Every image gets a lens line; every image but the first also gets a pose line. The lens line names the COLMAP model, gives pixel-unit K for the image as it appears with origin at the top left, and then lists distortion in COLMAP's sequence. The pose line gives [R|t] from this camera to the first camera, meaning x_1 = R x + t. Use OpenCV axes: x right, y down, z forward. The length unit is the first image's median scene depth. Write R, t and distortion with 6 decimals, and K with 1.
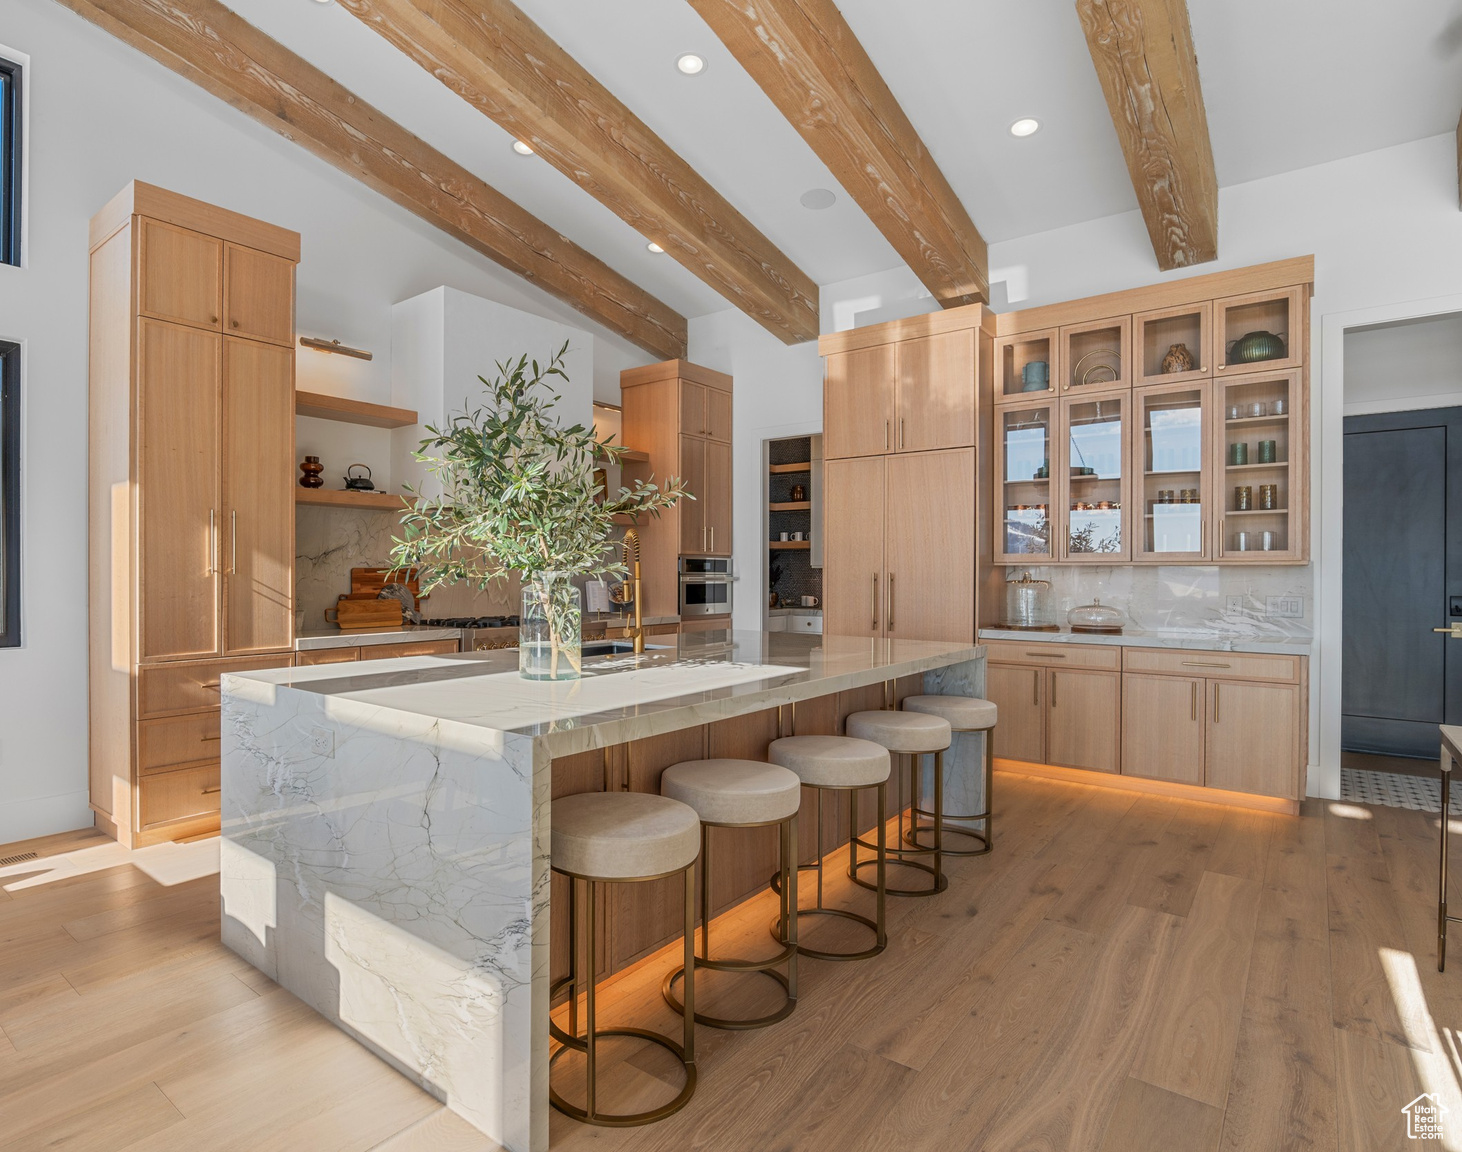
lens RADIAL K [[801.4, 0, 590.7], [0, 801.4, 571.2], [0, 0, 1]] dist [-0.011473, 0.000482]
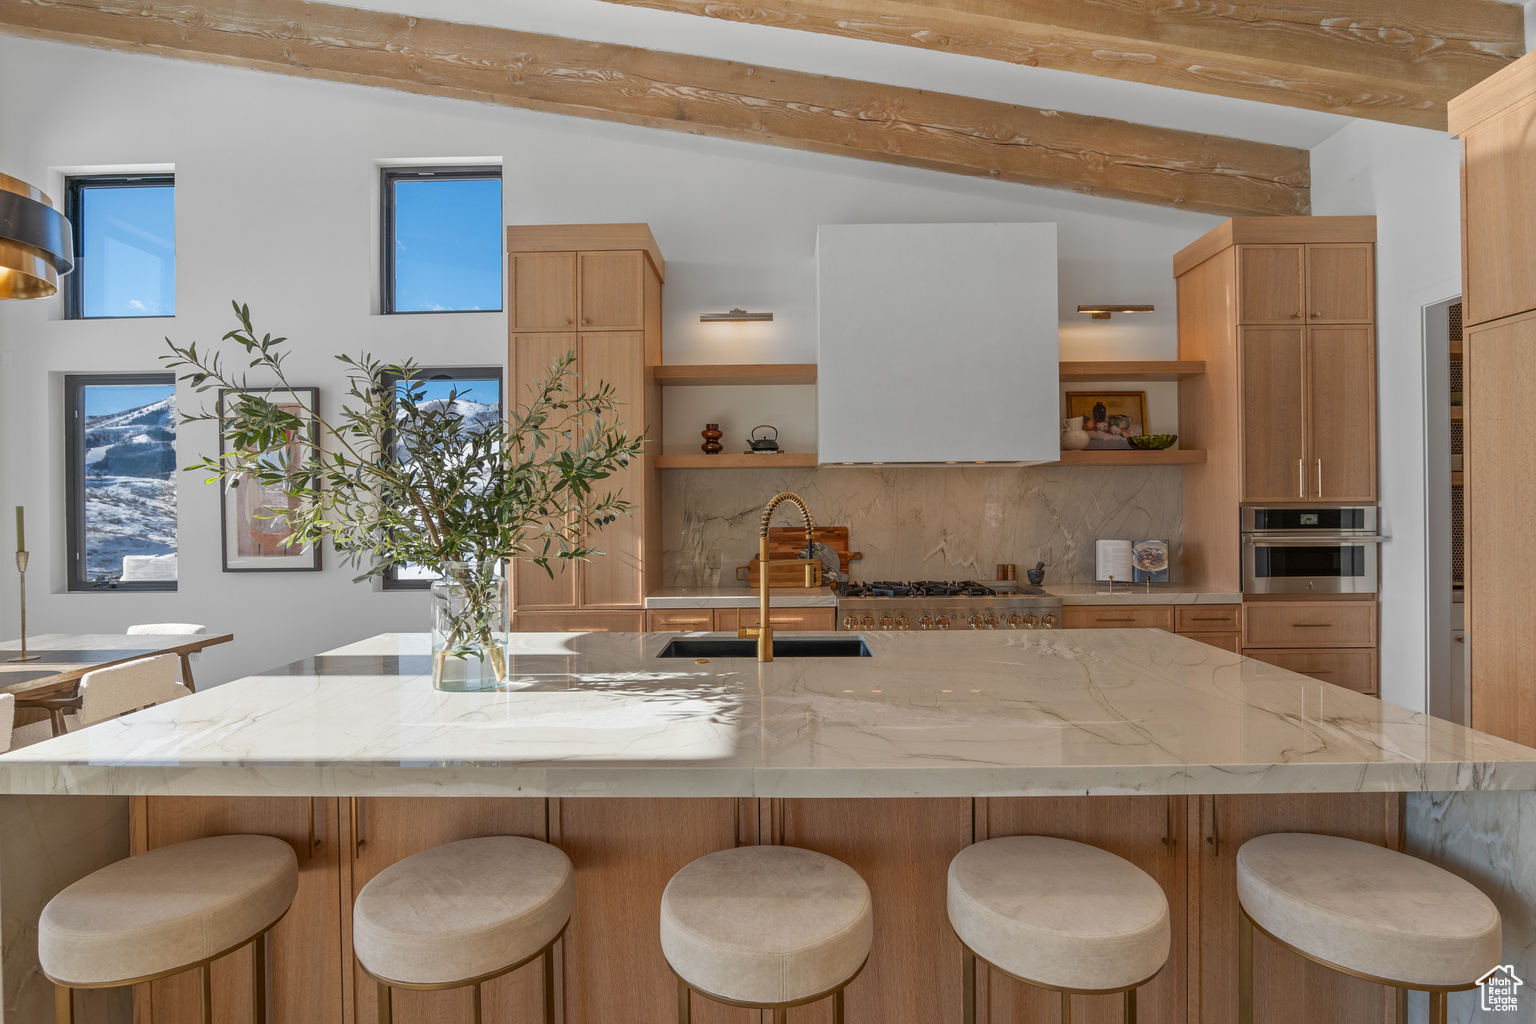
lens RADIAL K [[725.7, 0, 774.9], [0, 725.7, 509.9], [0, 0, 1]] dist [-0.025852, 0.008114]
pose [[0.667322, -0.008312, -0.744723, 0.390925], [0.012129, 0.999926, -0.000292, -0.025879], [0.744671, -0.008838, 0.667373, 0.386346]]
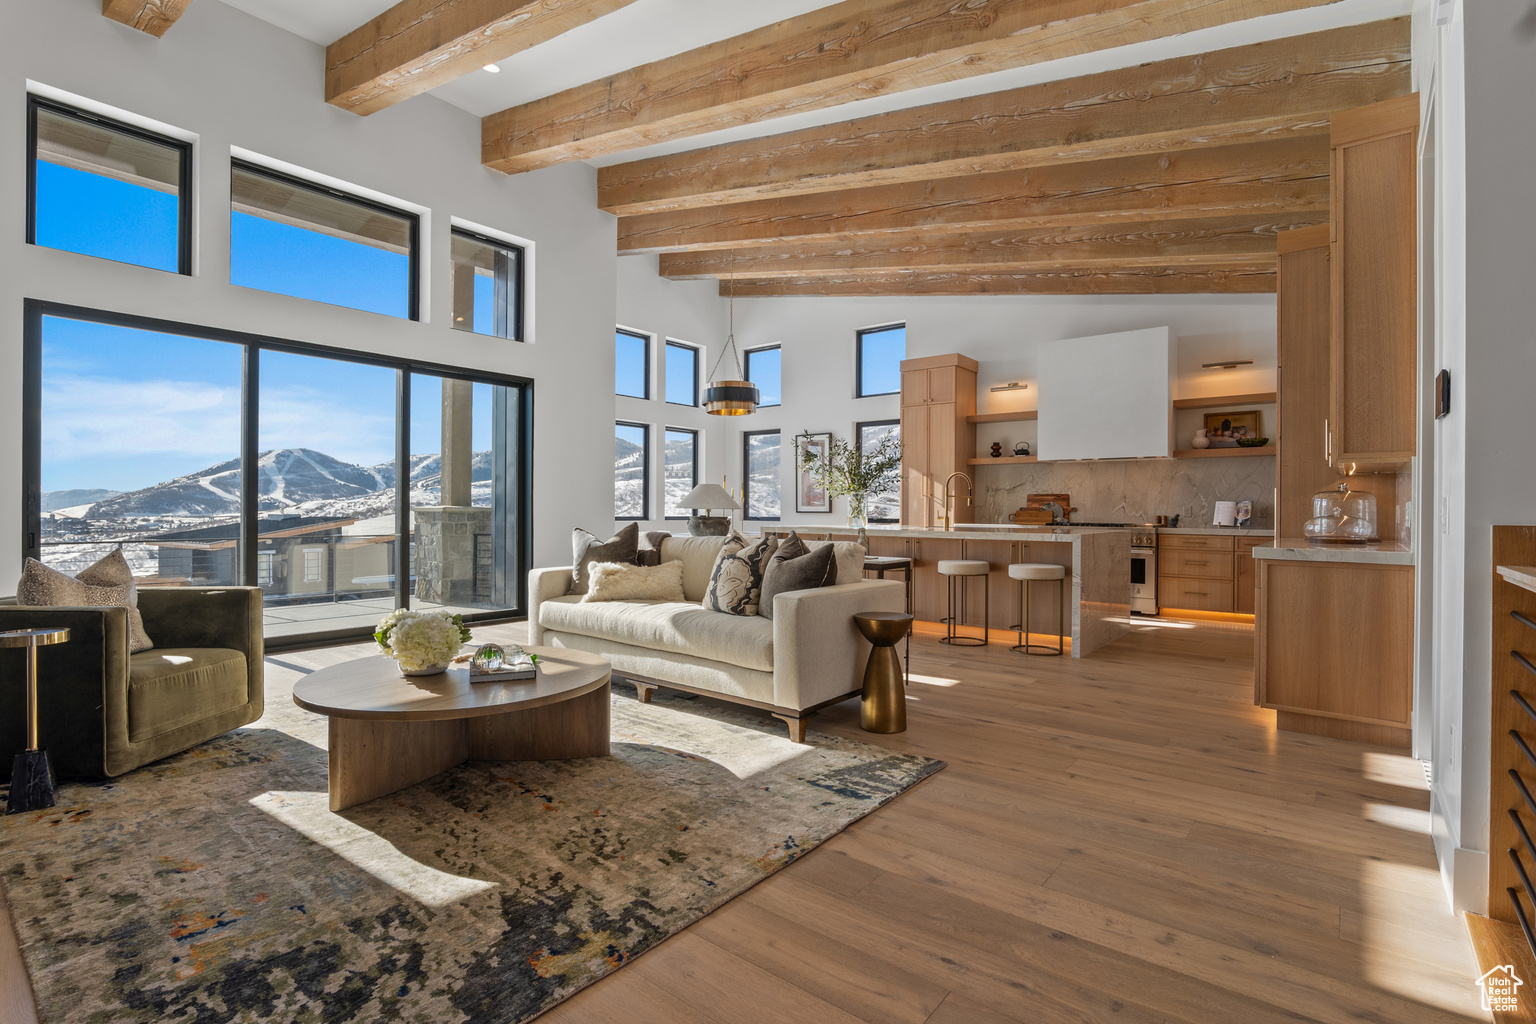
lens RADIAL K [[725.7, 0, 774.9], [0, 725.7, 509.9], [0, 0, 1]] dist [-0.025852, 0.008114]
pose [[0.064155, -0.001030, -0.997939, 1.420804], [-0.005438, 0.999984, -0.001382, 0.039624], [0.997925, 0.005515, 0.064149, 0.266865]]
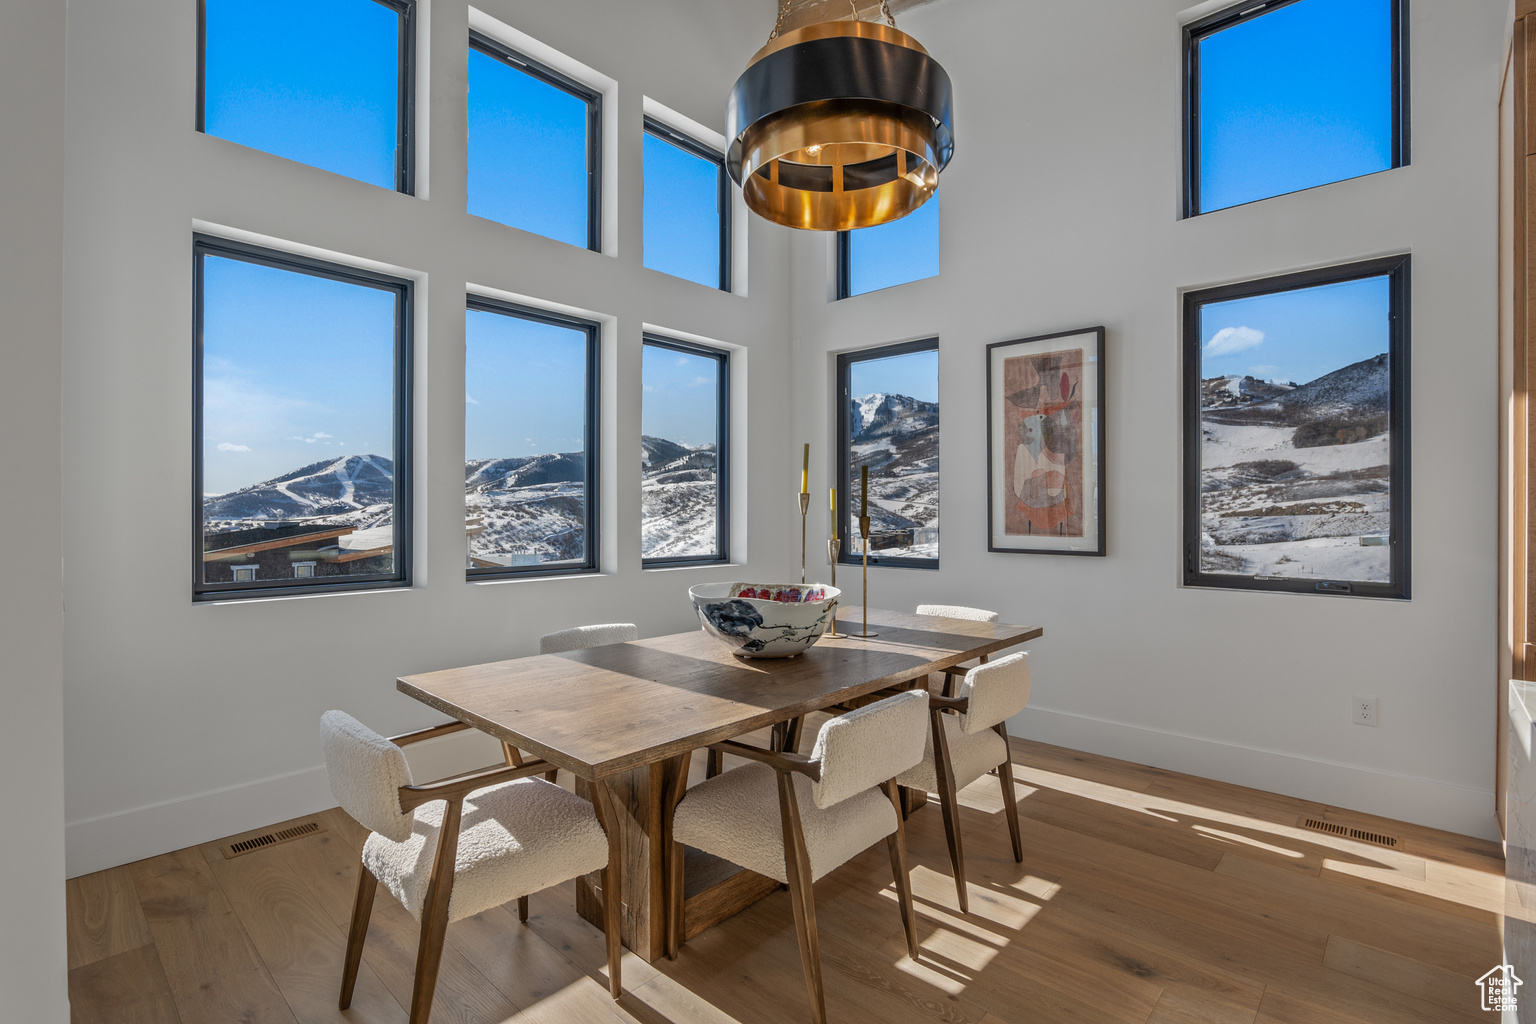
lens RADIAL K [[716.4, 0, 772.6], [0, 716.4, 510.3], [0, 0, 1]] dist [-0.018455, 0.000343]
pose [[-0.003787, -0.002760, -0.999989, 0.043756], [-0.001498, 0.999995, -0.002755, 0.000709], [0.999992, 0.001487, -0.003791, 0.231693]]
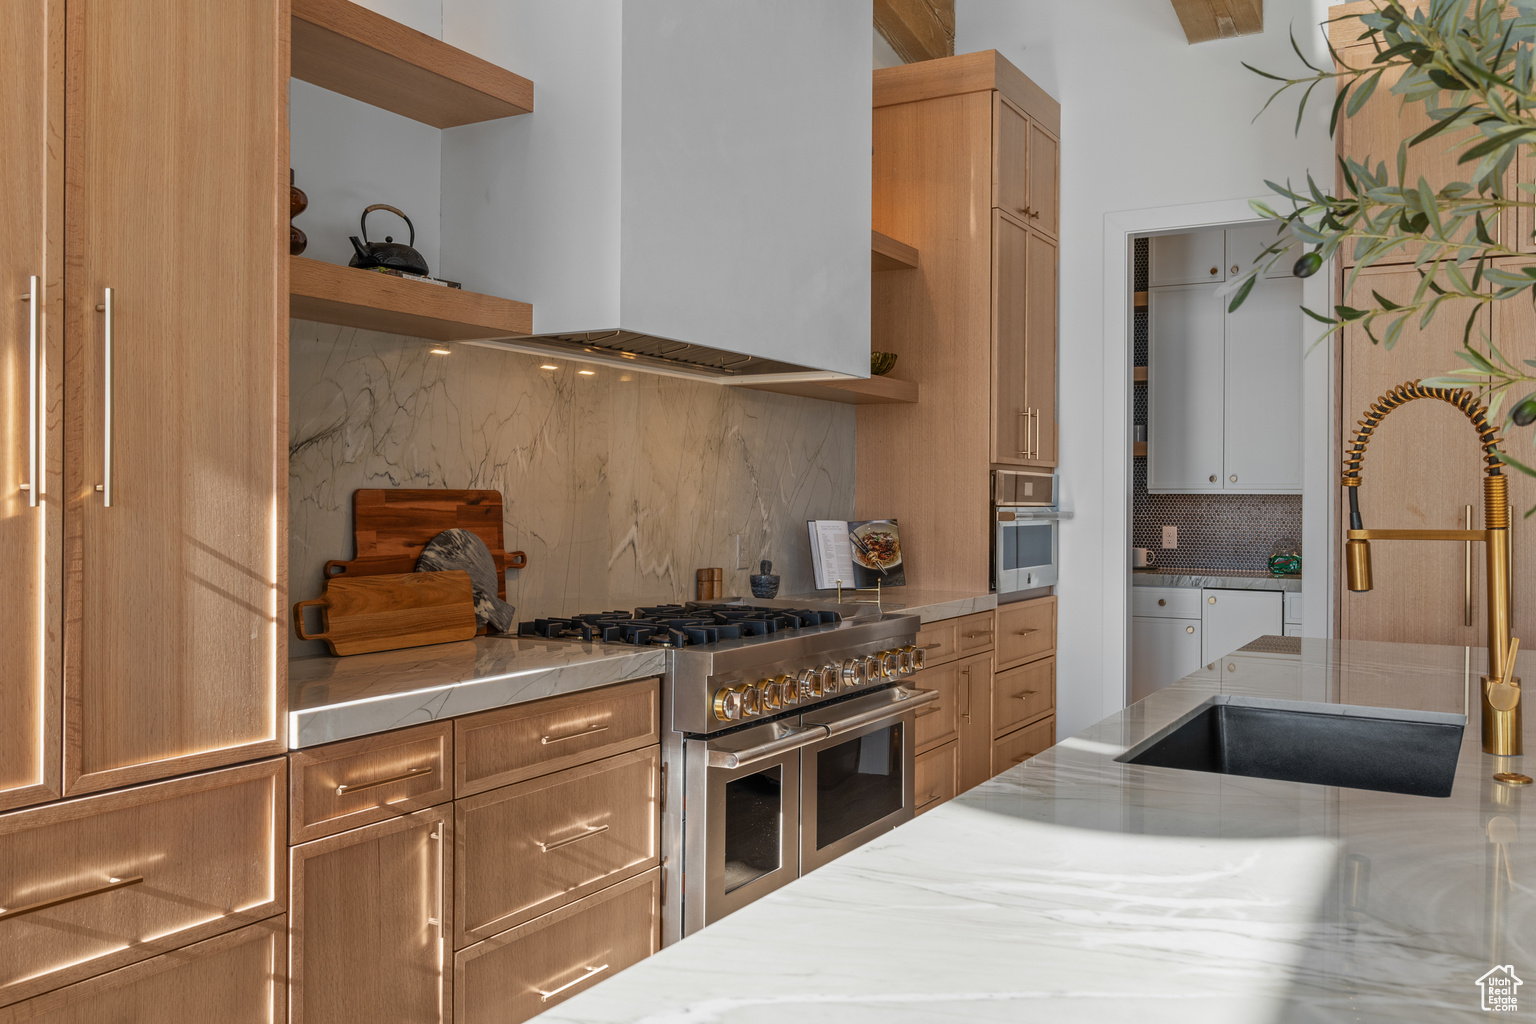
lens RADIAL K [[1281.3, 0, 765.5], [0, 1281.3, 491.5], [0, 0, 1]] dist [0.020586, 0.002120]
pose [[0.975733, 0.005235, 0.218902, -0.241497], [-0.004187, 0.999977, -0.005251, -0.000392], [-0.218925, 0.004207, 0.975733, 0.377963]]
